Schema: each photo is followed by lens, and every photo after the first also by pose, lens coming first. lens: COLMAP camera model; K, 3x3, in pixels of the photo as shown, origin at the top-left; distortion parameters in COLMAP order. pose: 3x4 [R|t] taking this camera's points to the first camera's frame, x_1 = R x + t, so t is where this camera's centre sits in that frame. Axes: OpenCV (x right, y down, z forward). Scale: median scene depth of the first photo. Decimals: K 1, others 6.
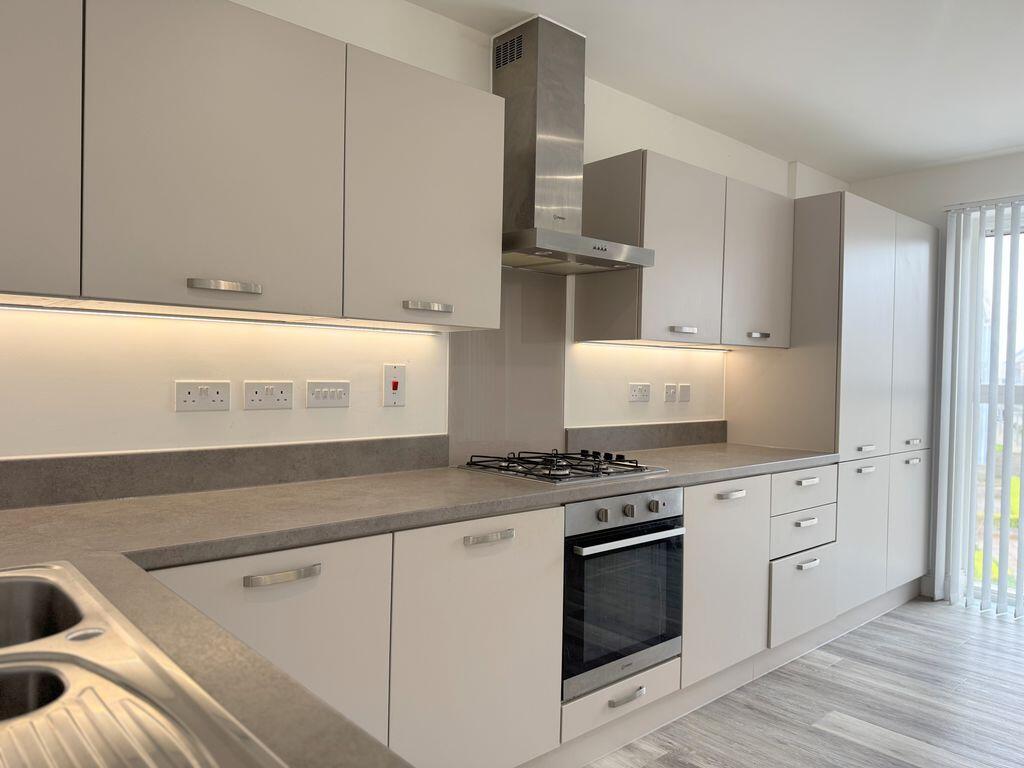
lens RADIAL K [[726.6, 0, 511.5], [0, 726.6, 387.8], [0, 0, 1]] dist [0.035589, -0.006848]
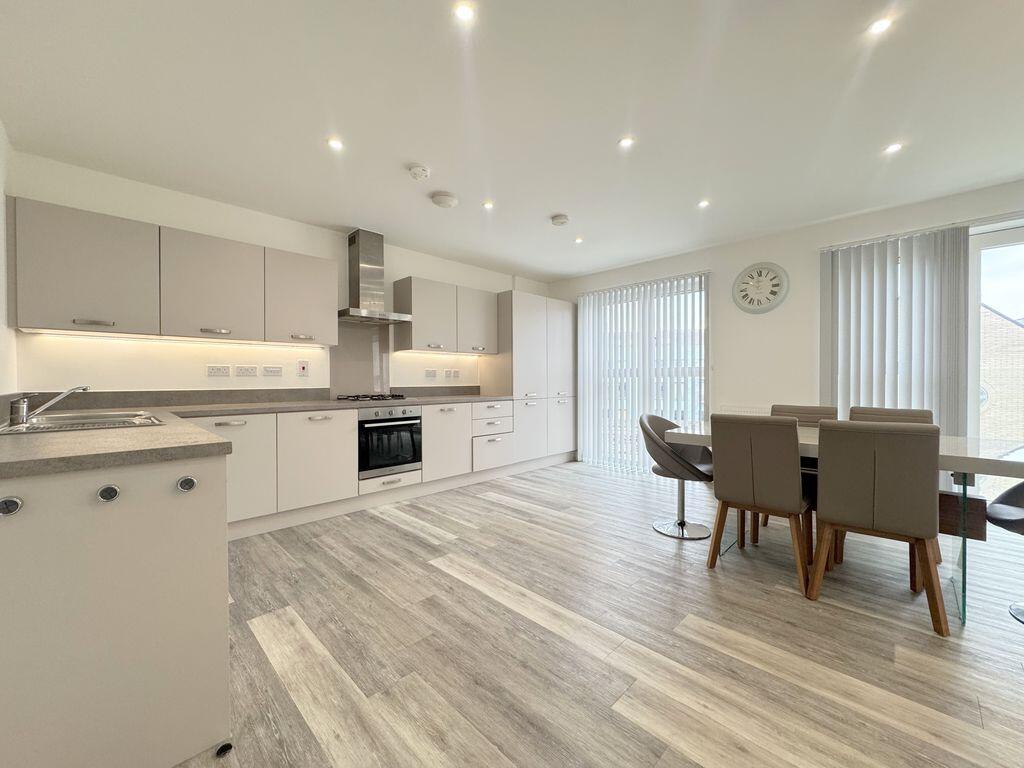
lens RADIAL K [[405.8, 0, 509.2], [0, 405.8, 386.7], [0, 0, 1]] dist [-0.004168, 0.000430]
pose [[0.998760, -0.021887, 0.044724, 0.487666], [0.021988, 0.999757, -0.001779, 0.078386], [-0.044674, 0.002760, 0.998998, -0.472354]]
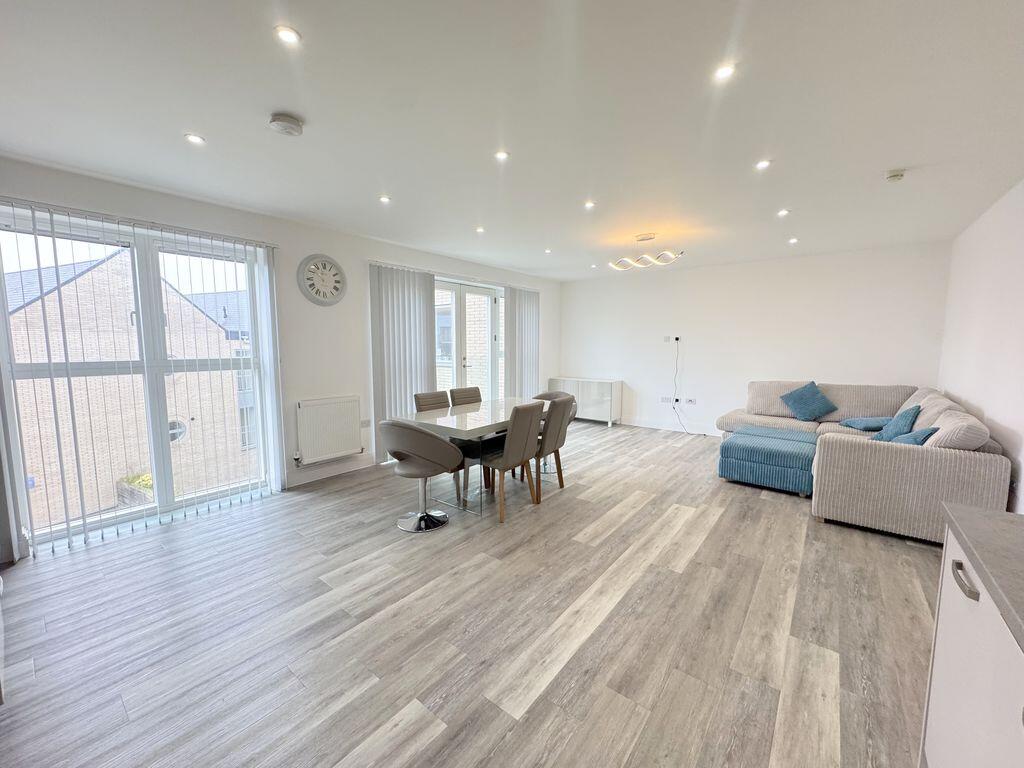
lens RADIAL K [[405.8, 0, 515.5], [0, 405.8, 382.6], [0, 0, 1]] dist [-0.004168, 0.000430]
pose [[-0.164026, -0.112610, 0.980007, -0.173178], [0.014615, 0.993076, 0.116558, -0.059601], [-0.986348, 0.033441, -0.161245, 0.560788]]
